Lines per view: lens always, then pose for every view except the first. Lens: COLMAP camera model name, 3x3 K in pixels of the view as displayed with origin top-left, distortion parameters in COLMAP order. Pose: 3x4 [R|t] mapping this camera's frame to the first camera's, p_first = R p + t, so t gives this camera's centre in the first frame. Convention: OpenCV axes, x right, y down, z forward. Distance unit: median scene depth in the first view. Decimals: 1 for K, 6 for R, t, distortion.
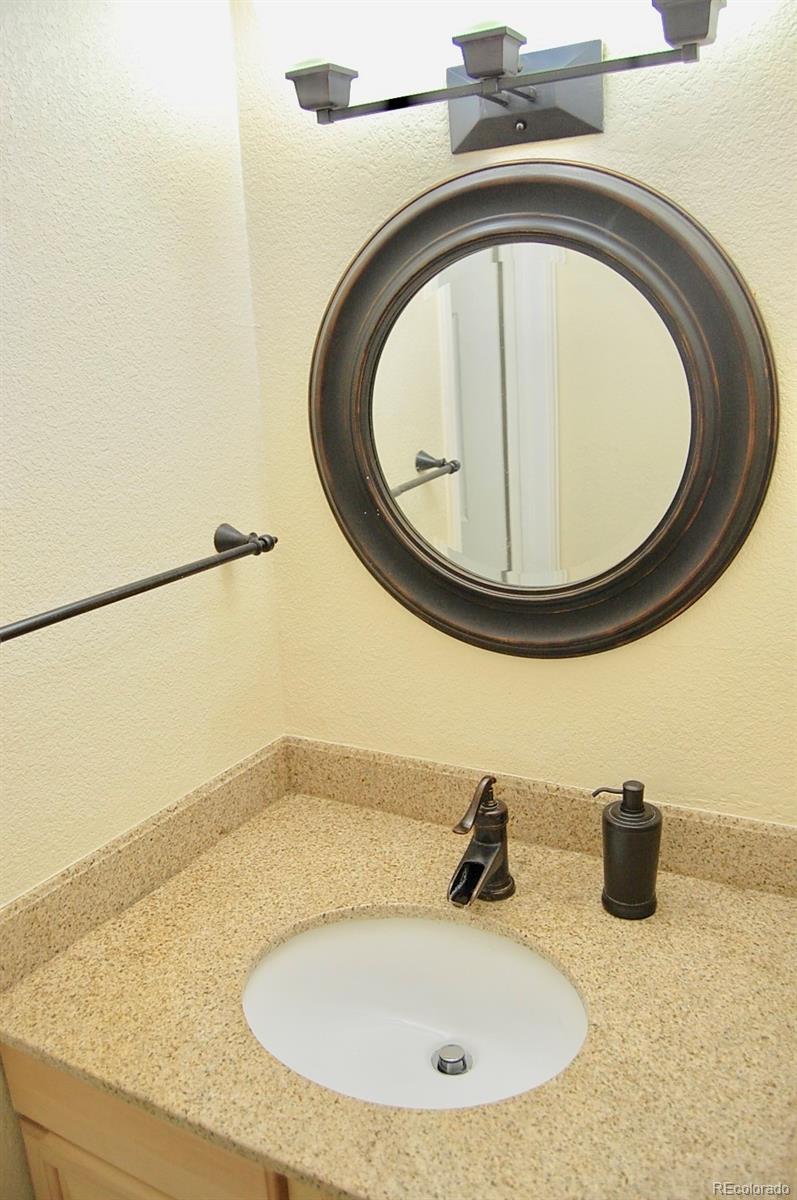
lens RADIAL K [[934.3, 0, 406.3], [0, 934.3, 593.5], [0, 0, 1]] dist [-0.094241, 0.033397]
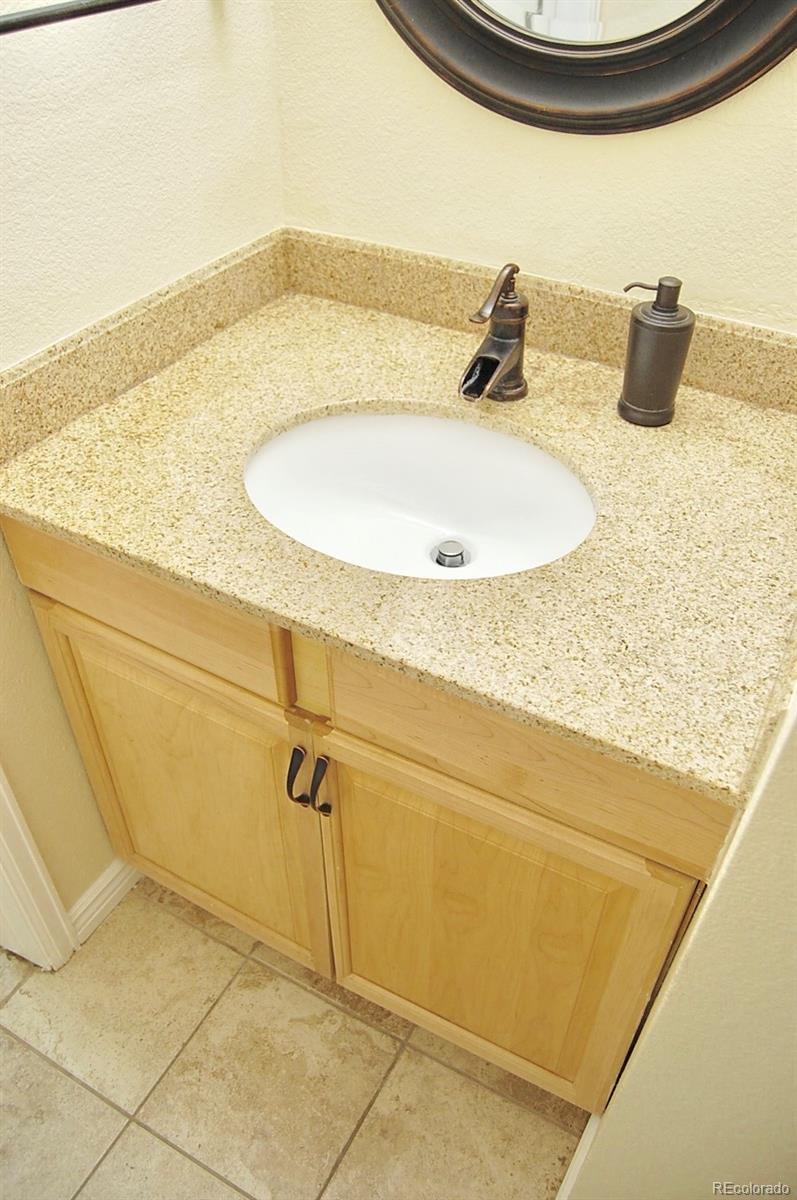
lens RADIAL K [[934.3, 0, 404.5], [0, 934.3, 591.6], [0, 0, 1]] dist [-0.094241, 0.033397]
pose [[0.998729, 0.045107, 0.022507, -0.022737], [-0.050407, 0.898286, 0.436510, 0.097756], [-0.000528, -0.437090, 0.899418, 0.050172]]
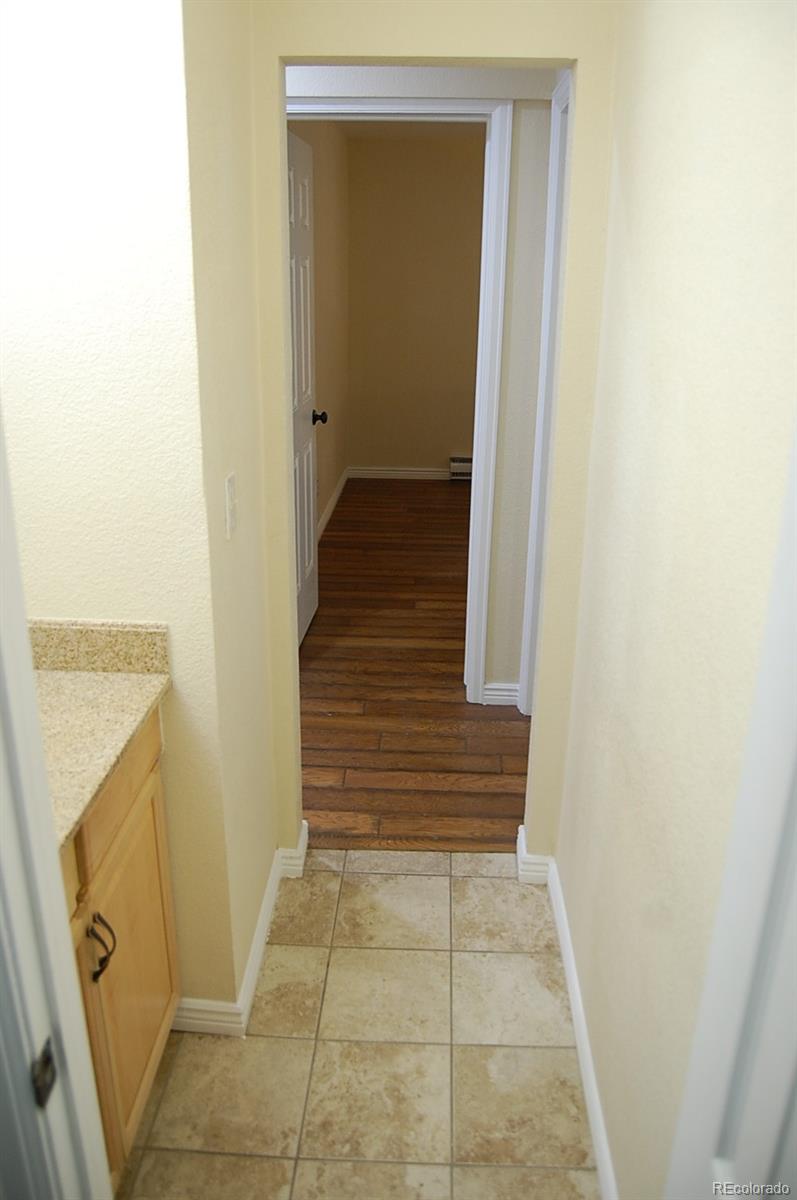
lens RADIAL K [[934.3, 0, 397.4], [0, 934.3, 599.9], [0, 0, 1]] dist [-0.094241, 0.033397]
pose [[-0.432019, -0.265348, 0.861946, -1.176290], [0.230210, 0.891630, 0.389870, -0.128162], [-0.871988, 0.366859, -0.324115, 0.654985]]
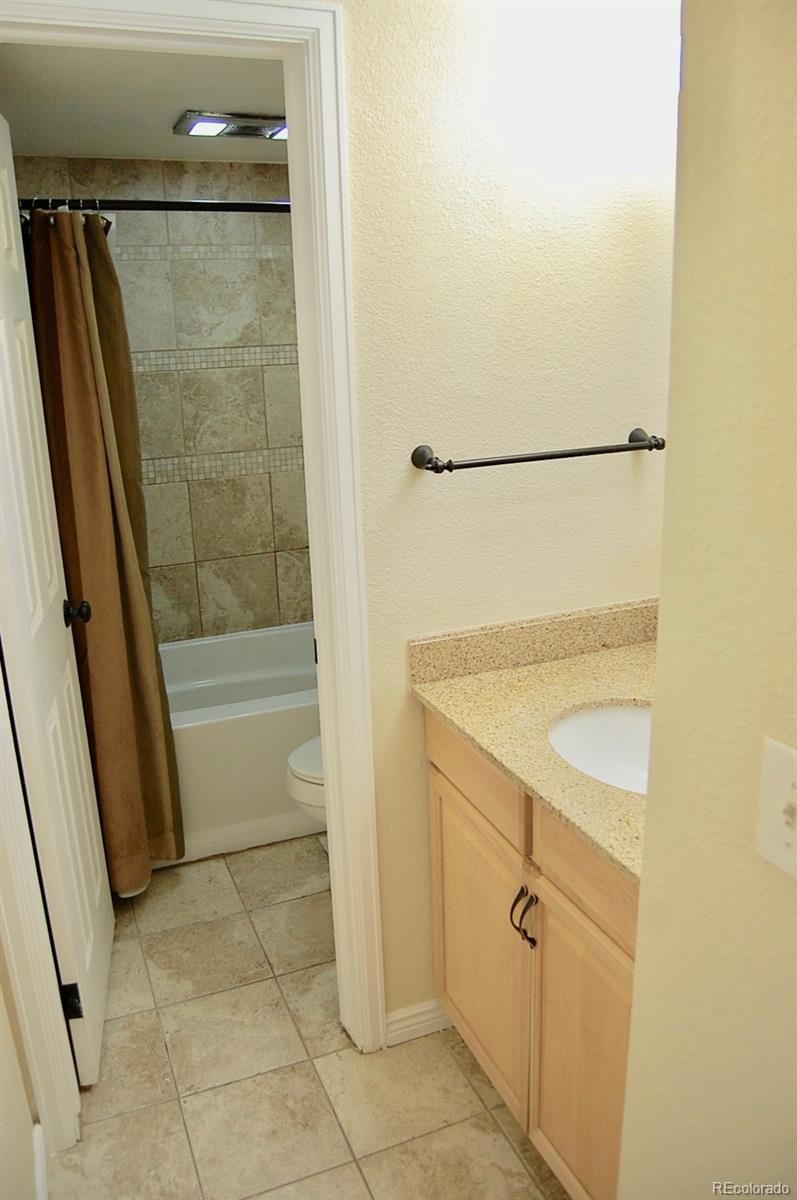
lens RADIAL K [[934.3, 0, 395.8], [0, 934.3, 591.0], [0, 0, 1]] dist [-0.094241, 0.033397]
pose [[0.771258, 0.187839, -0.608176, 0.486306], [-0.155121, 0.982125, 0.106619, 0.087087], [0.617332, 0.012111, 0.786610, -0.386138]]
